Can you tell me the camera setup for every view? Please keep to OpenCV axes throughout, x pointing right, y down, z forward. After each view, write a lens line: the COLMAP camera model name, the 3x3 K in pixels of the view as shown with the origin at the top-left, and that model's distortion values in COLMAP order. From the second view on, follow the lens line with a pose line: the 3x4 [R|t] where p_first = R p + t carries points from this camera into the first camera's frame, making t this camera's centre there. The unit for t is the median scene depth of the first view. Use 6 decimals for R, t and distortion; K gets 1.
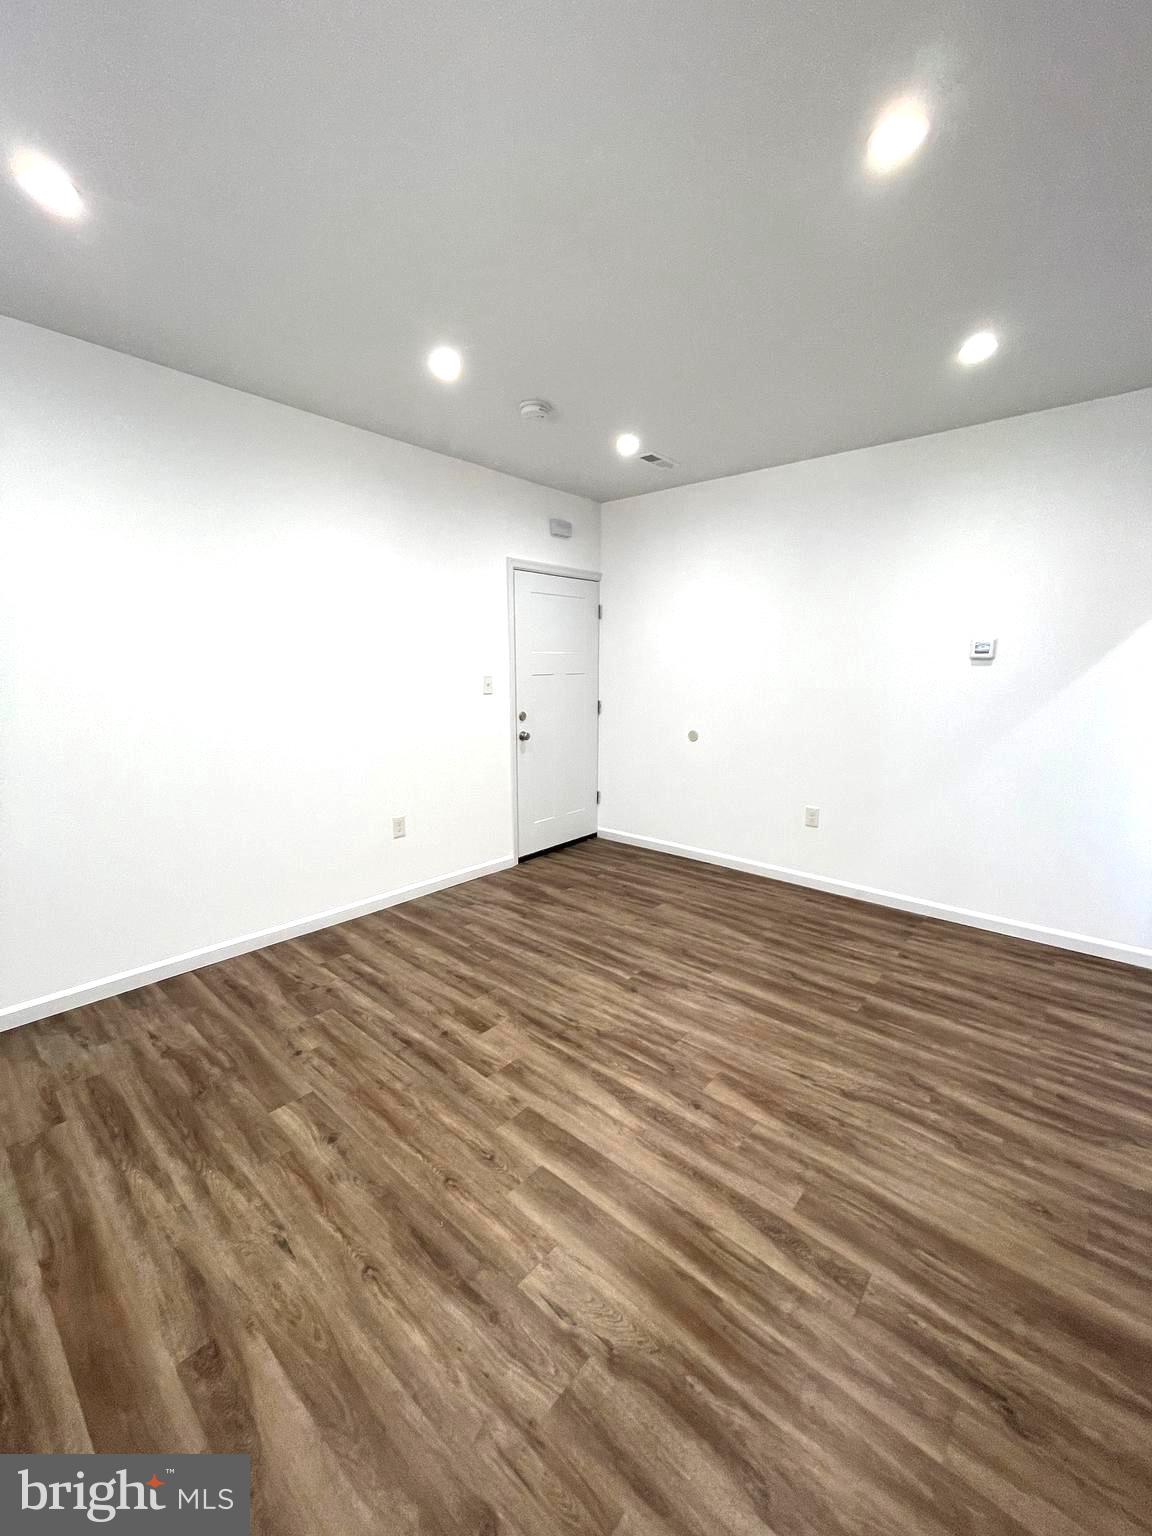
lens RADIAL K [[617.7, 0, 568.2], [0, 617.7, 771.8], [0, 0, 1]] dist [-0.002787, 0.000487]
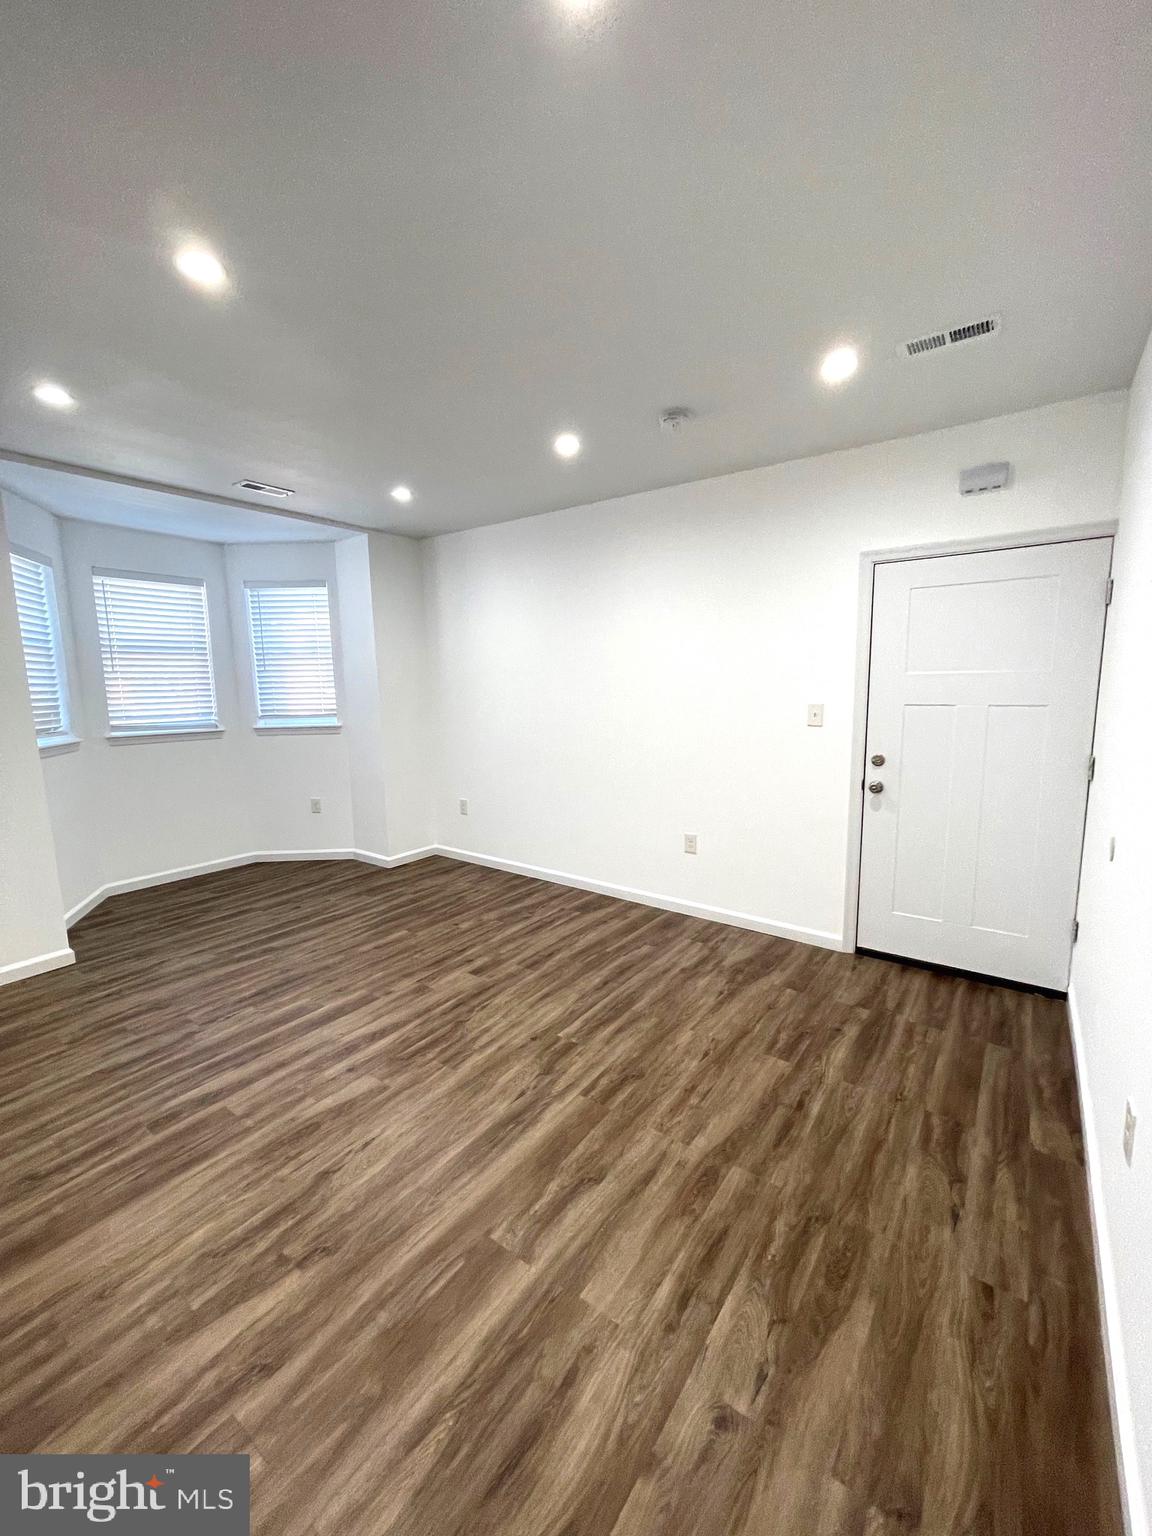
lens RADIAL K [[617.7, 0, 568.2], [0, 617.7, 771.8], [0, 0, 1]] dist [-0.002787, 0.000487]
pose [[0.081736, 0.139289, -0.986873, 1.074436], [-0.161278, 0.978984, 0.124818, -0.188050], [0.983519, 0.148959, 0.102482, 0.971635]]
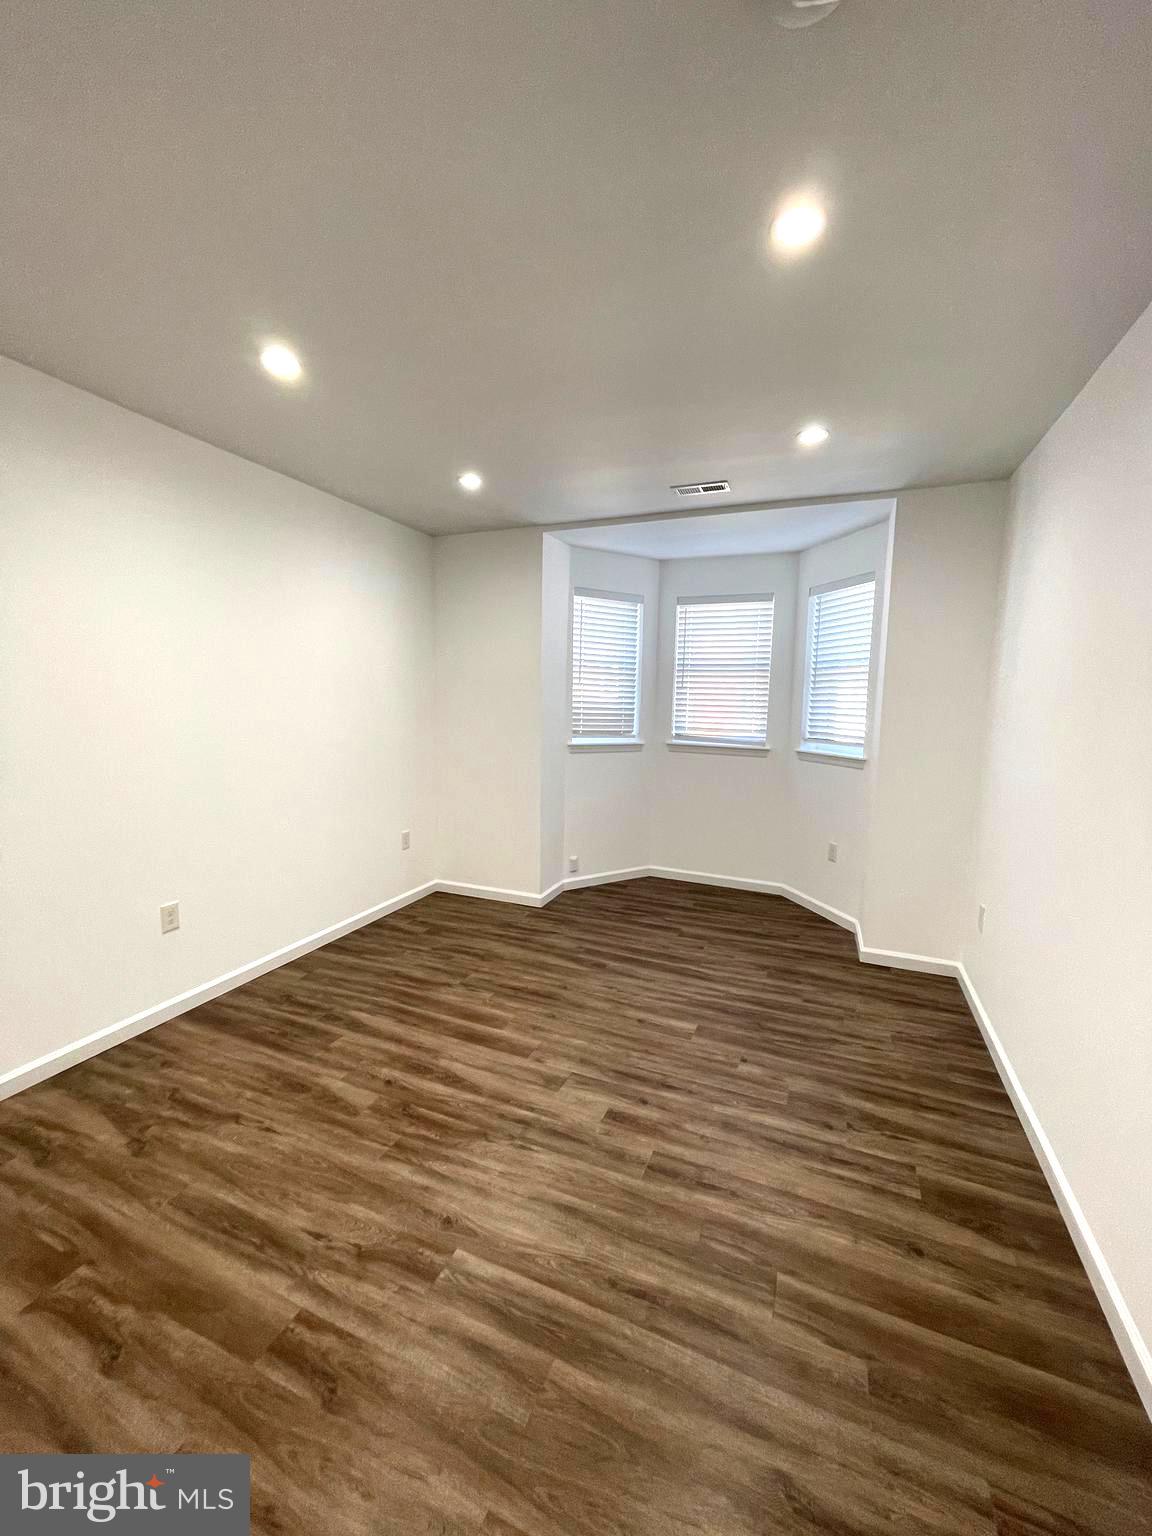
lens RADIAL K [[617.7, 0, 568.2], [0, 617.7, 771.8], [0, 0, 1]] dist [-0.002787, 0.000487]
pose [[-0.948749, 0.012488, -0.315783, 0.199310], [-0.081737, 0.955524, 0.283361, -0.313568], [0.305277, 0.294650, -0.905531, 1.614067]]
